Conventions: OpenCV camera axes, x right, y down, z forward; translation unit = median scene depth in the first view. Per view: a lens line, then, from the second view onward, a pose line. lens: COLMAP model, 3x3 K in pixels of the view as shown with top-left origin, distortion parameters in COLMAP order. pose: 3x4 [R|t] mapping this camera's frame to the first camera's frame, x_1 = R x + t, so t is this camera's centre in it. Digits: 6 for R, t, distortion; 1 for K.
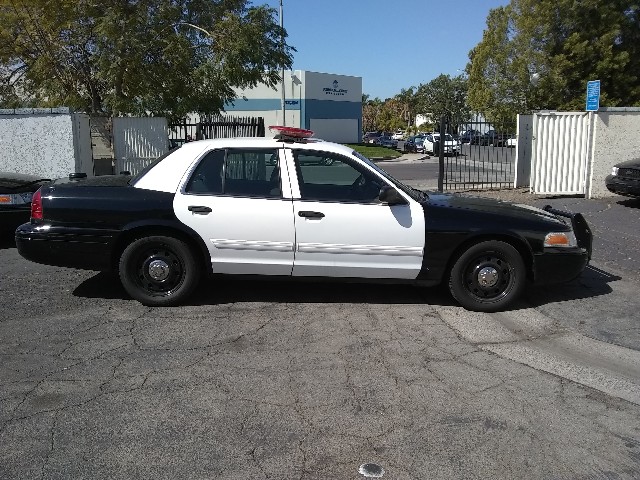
lens RADIAL K [[575.0, 0, 322.3], [0, 575.0, 240.3], [0, 0, 1]] dist [-0.011811, -0.045030]
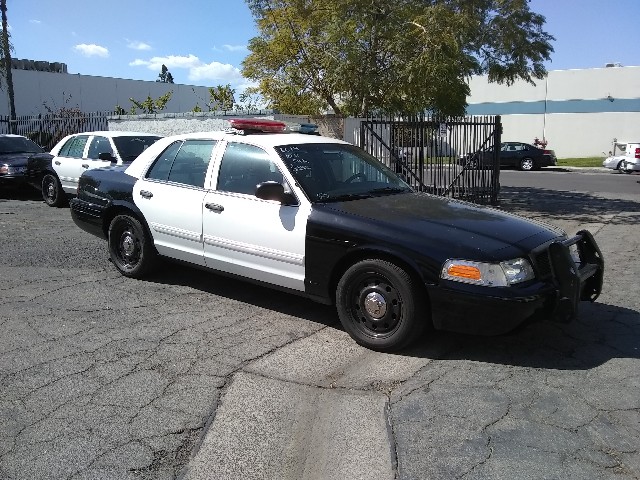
lens RADIAL K [[575.0, 0, 321.4], [0, 575.0, 239.3], [0, 0, 1]] dist [-0.011811, -0.045030]
pose [[0.772393, 0.111328, -0.625313, 0.730718], [-0.118050, 0.992527, 0.030888, -0.041480], [0.624078, 0.049961, 0.779763, 0.349081]]
